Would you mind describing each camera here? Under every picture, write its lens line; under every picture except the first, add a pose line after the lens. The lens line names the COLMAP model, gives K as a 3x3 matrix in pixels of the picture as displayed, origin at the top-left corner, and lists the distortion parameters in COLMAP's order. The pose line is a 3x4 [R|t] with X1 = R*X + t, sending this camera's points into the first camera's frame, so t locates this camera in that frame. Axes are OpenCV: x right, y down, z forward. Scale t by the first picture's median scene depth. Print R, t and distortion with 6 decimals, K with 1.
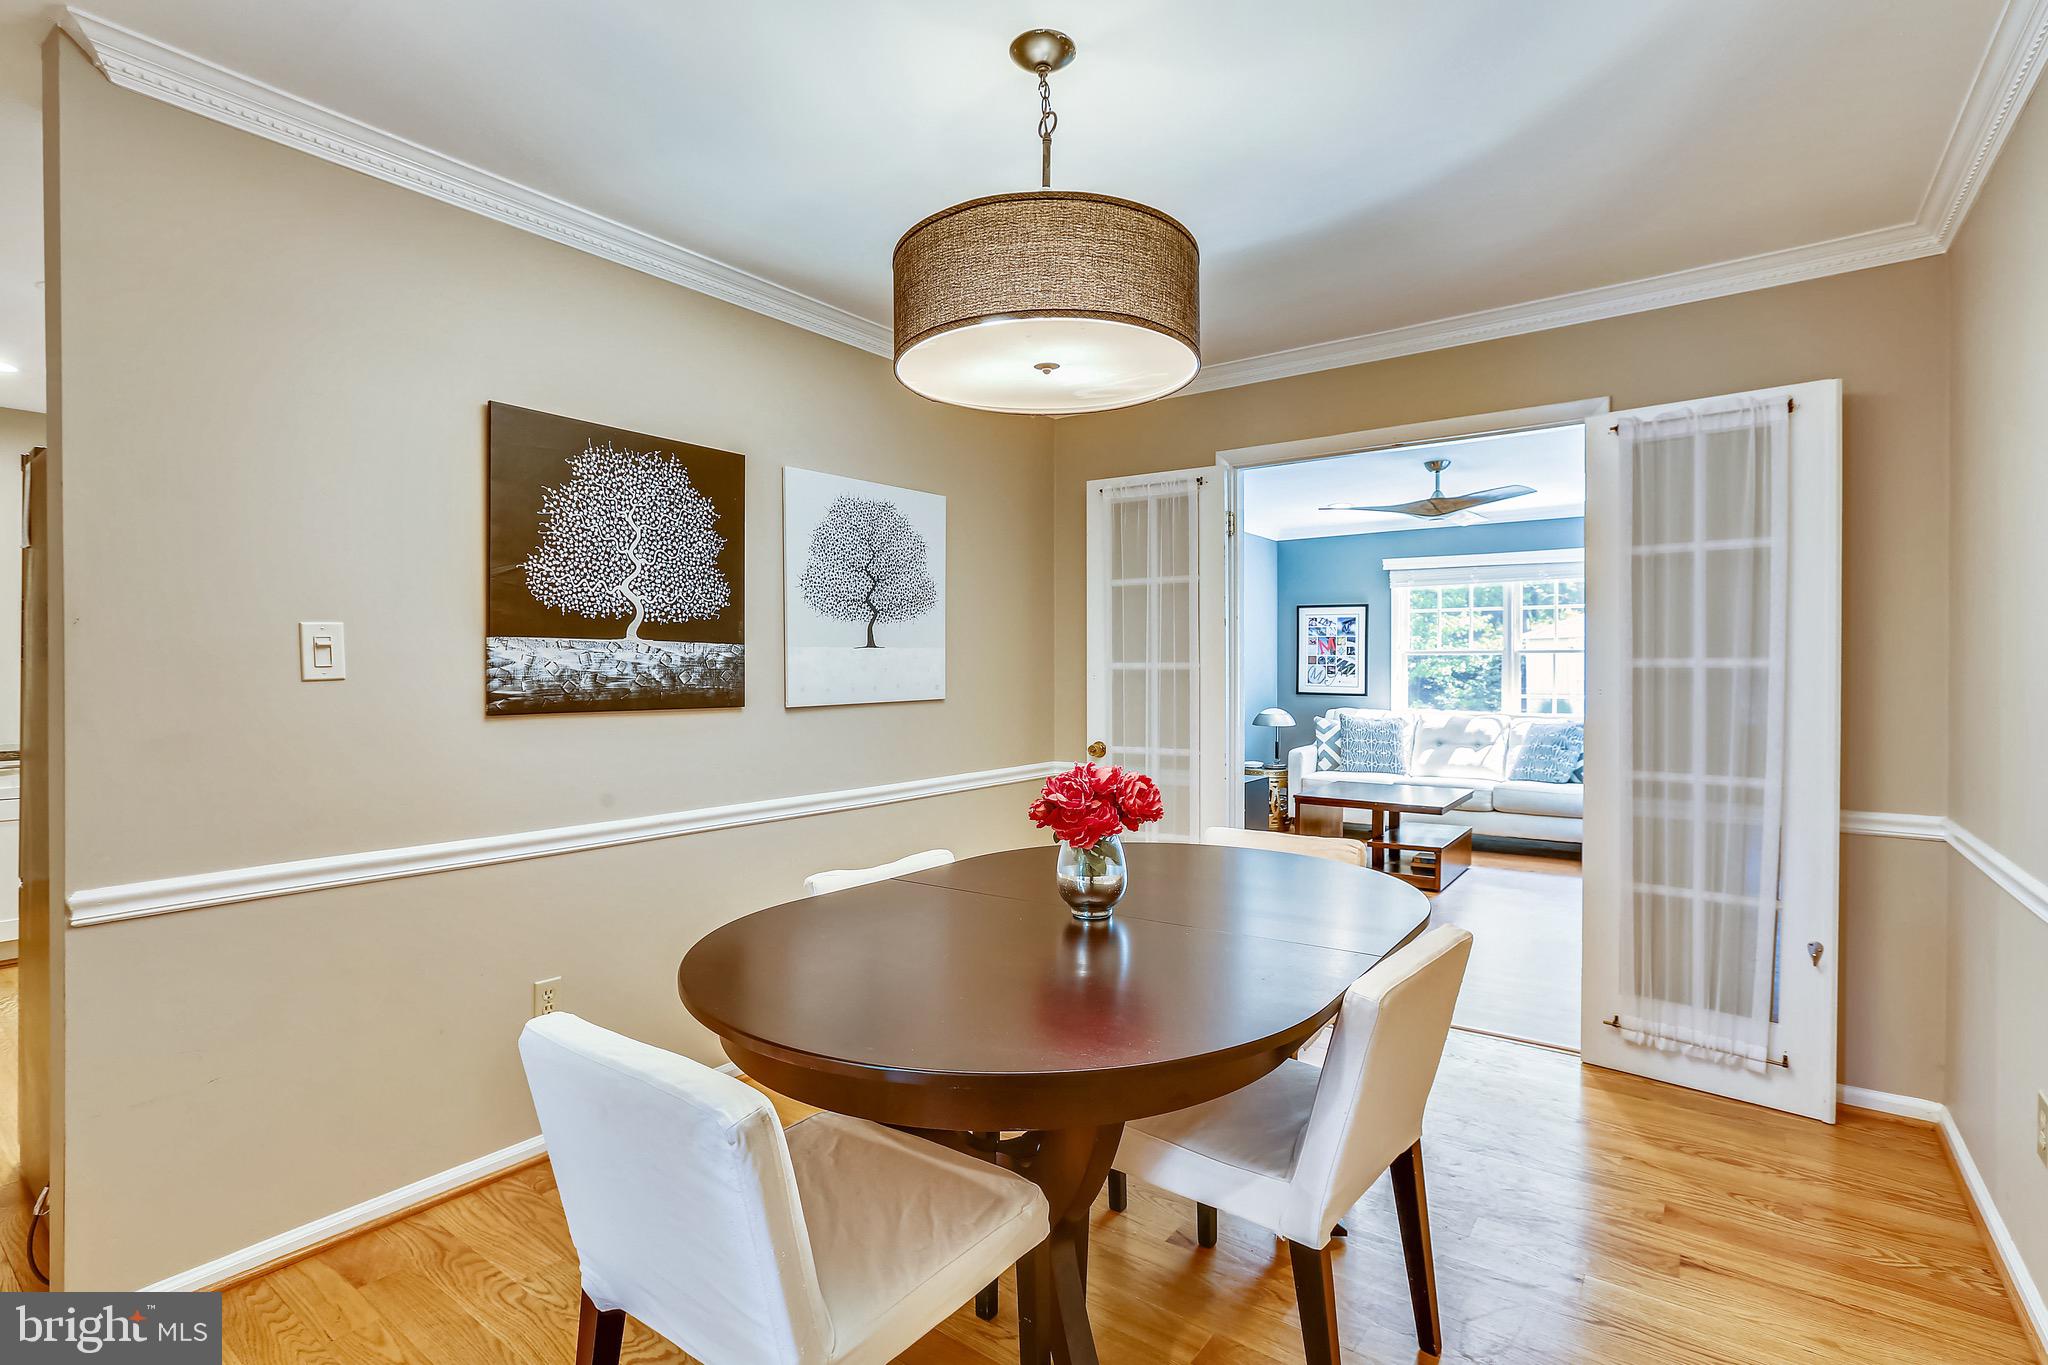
lens RADIAL K [[958.9, 0, 1011.9], [0, 958.9, 671.9], [0, 0, 1]] dist [-0.017383, 0.006850]
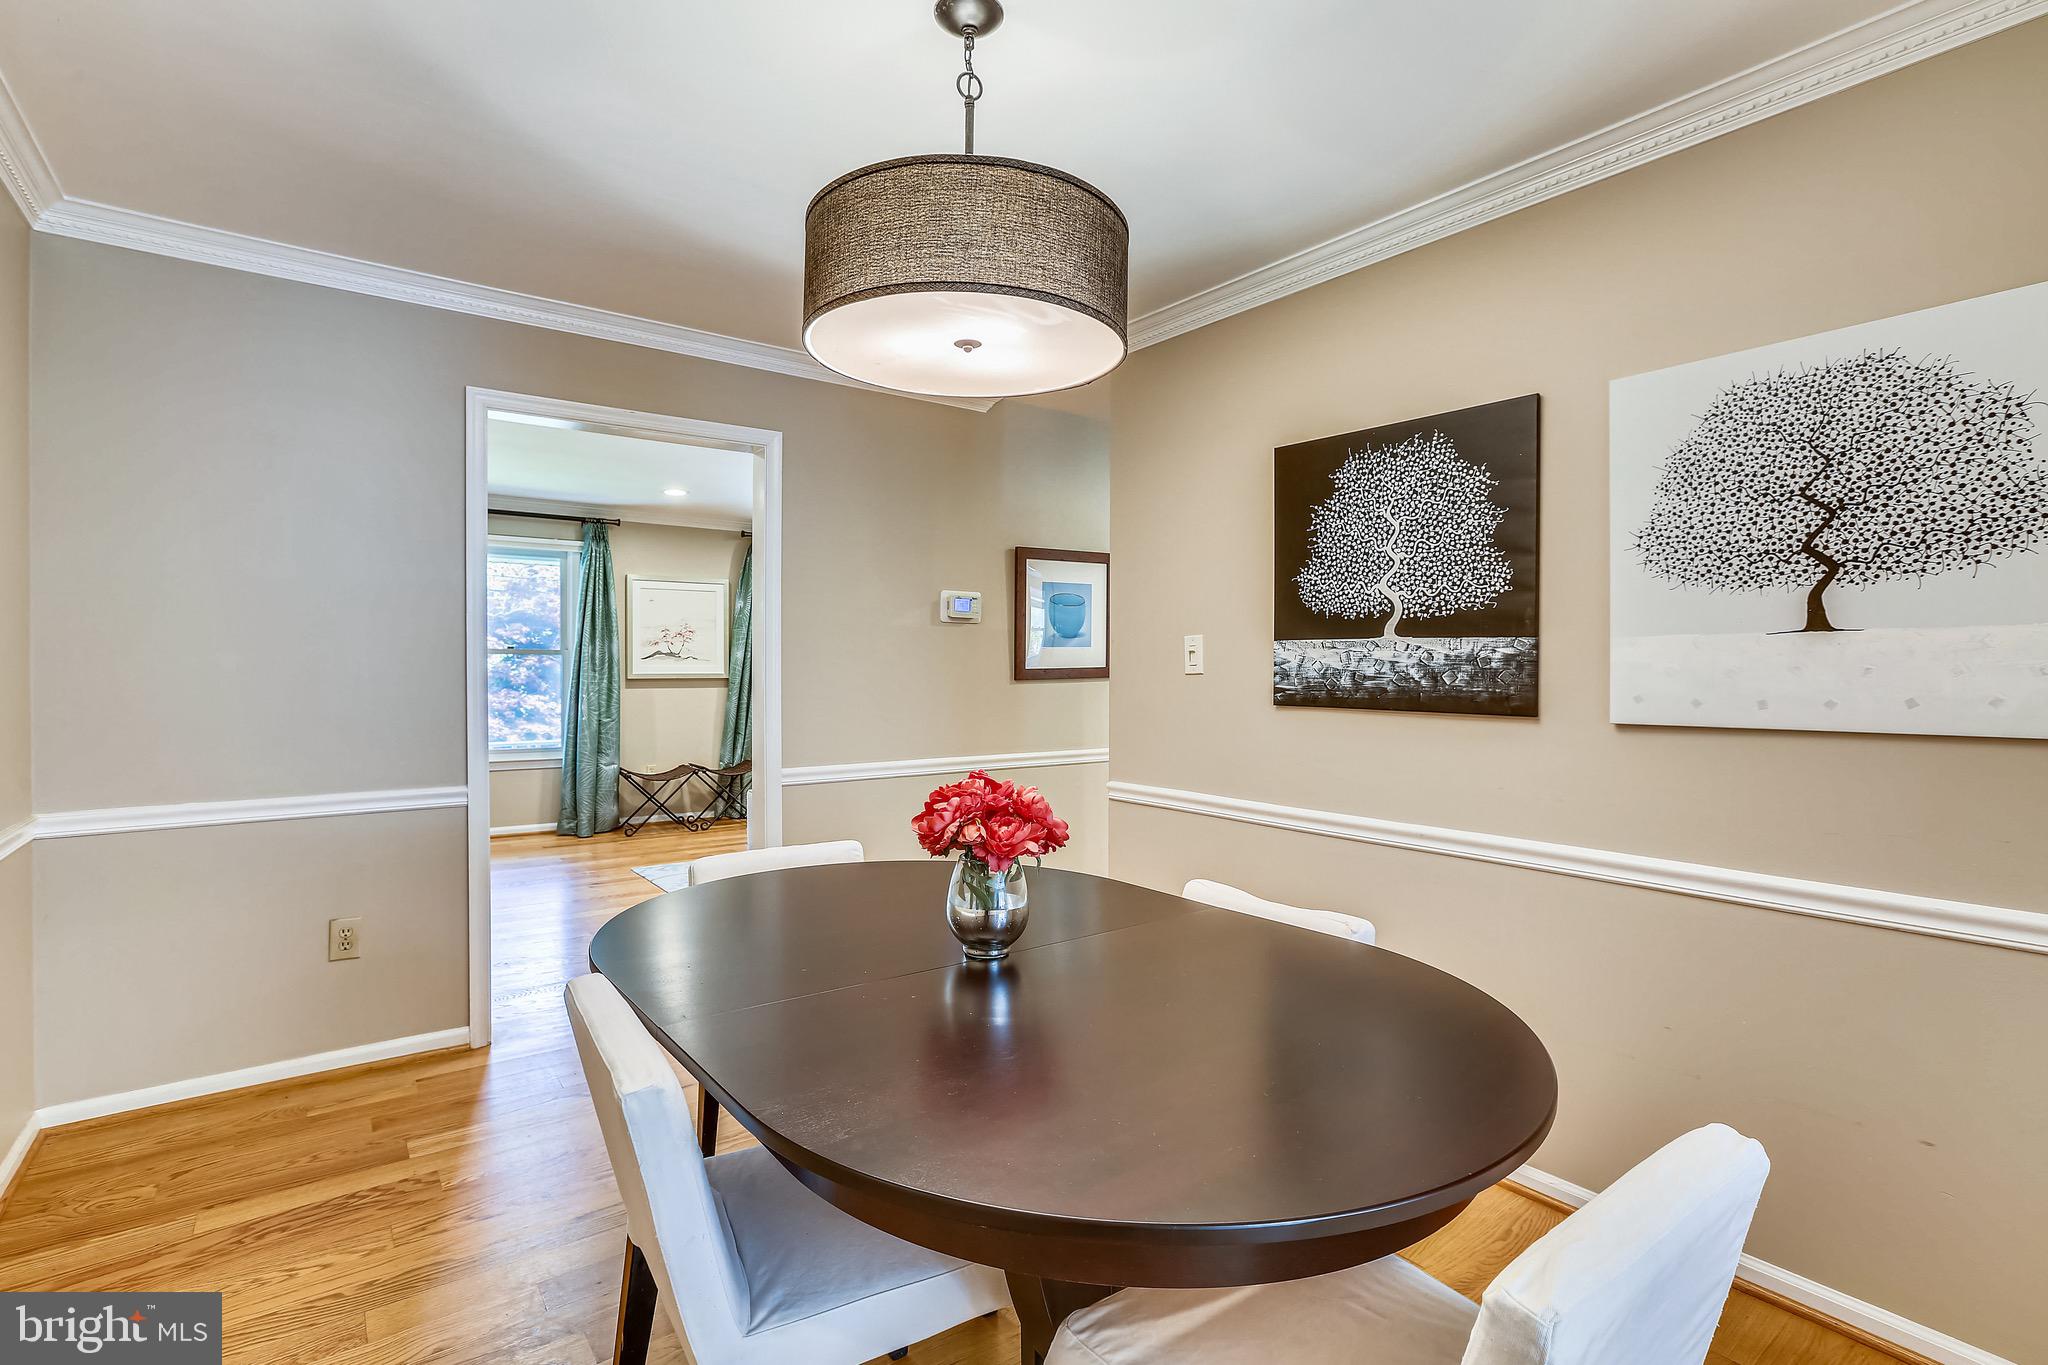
lens RADIAL K [[958.9, 0, 1021.9], [0, 958.9, 673.8], [0, 0, 1]] dist [-0.017383, 0.006850]
pose [[-0.254043, 0.007793, -0.967162, 0.640281], [-0.007135, 0.999925, 0.009931, -0.003842], [0.967167, 0.009423, -0.253968, 0.881717]]
